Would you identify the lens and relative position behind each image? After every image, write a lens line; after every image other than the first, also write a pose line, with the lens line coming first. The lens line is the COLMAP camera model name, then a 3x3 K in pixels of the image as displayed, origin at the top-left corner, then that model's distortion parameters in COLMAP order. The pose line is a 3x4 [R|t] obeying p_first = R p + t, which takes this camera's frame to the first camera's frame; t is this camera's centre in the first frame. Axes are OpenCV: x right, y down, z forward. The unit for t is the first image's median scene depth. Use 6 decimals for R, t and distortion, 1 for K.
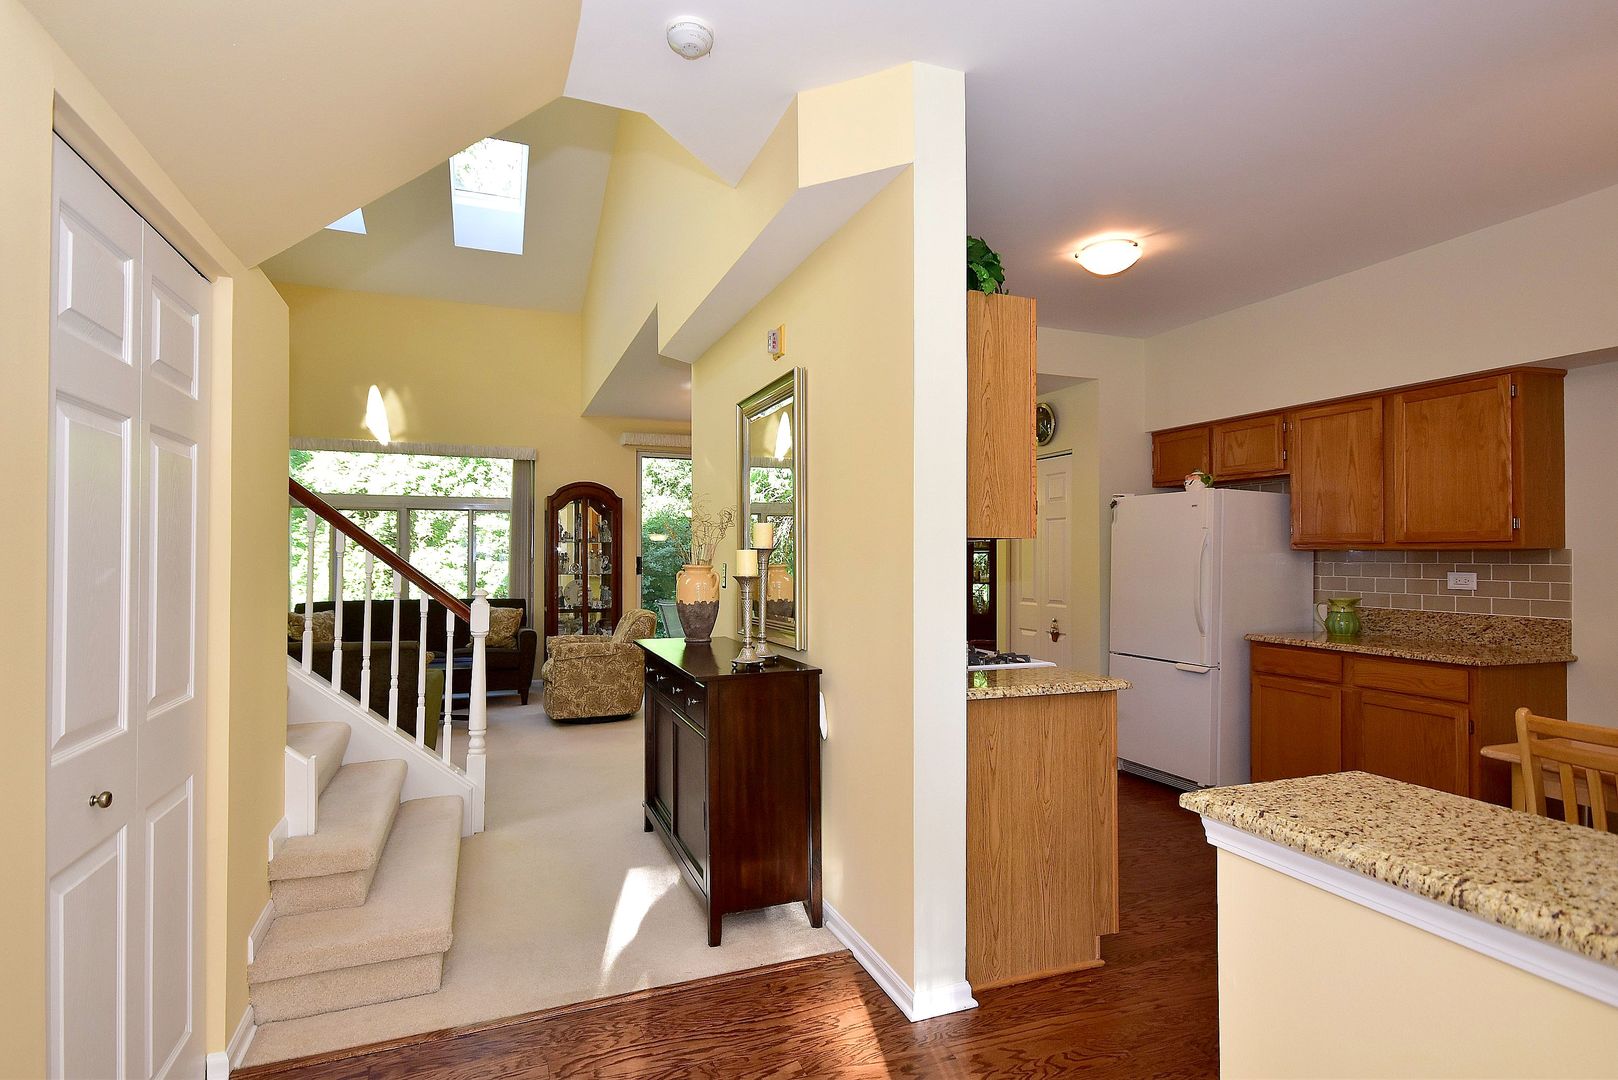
lens RADIAL K [[822.9, 0, 808.2], [0, 822.9, 543.6], [0, 0, 1]] dist [0.000864, 0.000083]
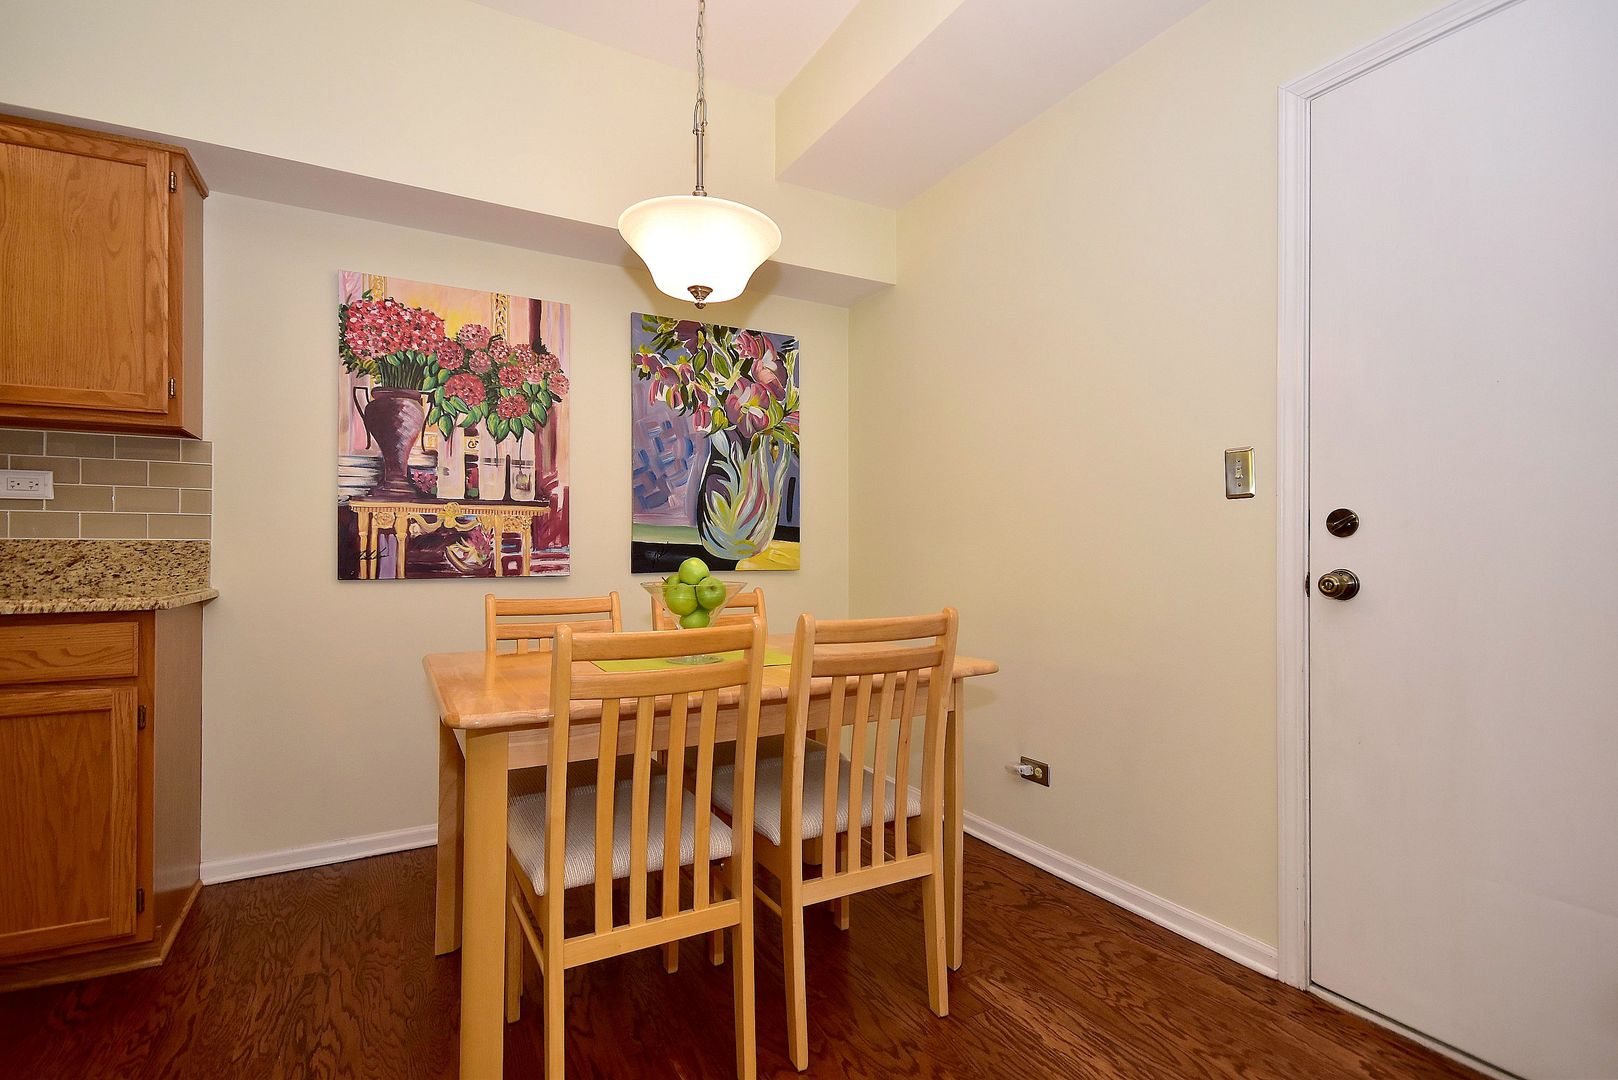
lens RADIAL K [[801.6, 0, 809.1], [0, 801.6, 542.9], [0, 0, 1]] dist [0.000449, 0.000159]
pose [[-0.131955, 0.004719, 0.991244, 0.170805], [-0.014617, 0.999871, -0.006706, 0.091504], [-0.991148, -0.015374, -0.131869, 0.576336]]
